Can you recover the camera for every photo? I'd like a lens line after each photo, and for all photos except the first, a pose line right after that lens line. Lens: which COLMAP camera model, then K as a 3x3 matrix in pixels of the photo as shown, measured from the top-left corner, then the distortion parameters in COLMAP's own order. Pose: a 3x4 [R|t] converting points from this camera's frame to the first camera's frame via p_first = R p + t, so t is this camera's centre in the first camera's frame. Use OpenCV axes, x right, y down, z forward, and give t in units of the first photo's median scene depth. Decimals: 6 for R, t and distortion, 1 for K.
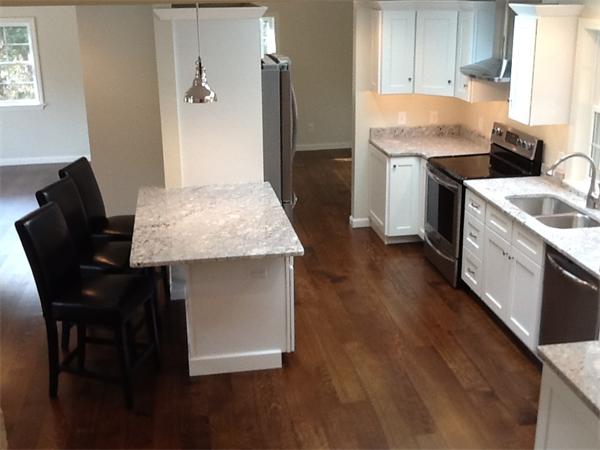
lens RADIAL K [[745.3, 0, 303.1], [0, 745.3, 209.6], [0, 0, 1]] dist [0.080700, -0.211764]
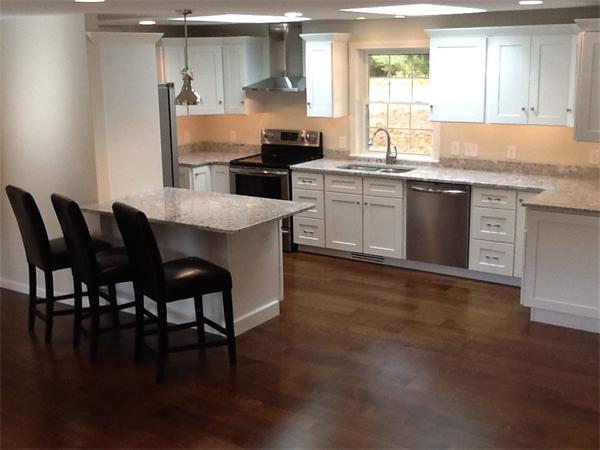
lens RADIAL K [[745.3, 0, 303.1], [0, 745.3, 209.6], [0, 0, 1]] dist [0.080700, -0.211764]
pose [[0.685608, -0.153637, 0.711574, -0.812590], [0.229639, 0.973212, -0.011131, 0.063547], [-0.690802, 0.171037, 0.702523, 0.081101]]
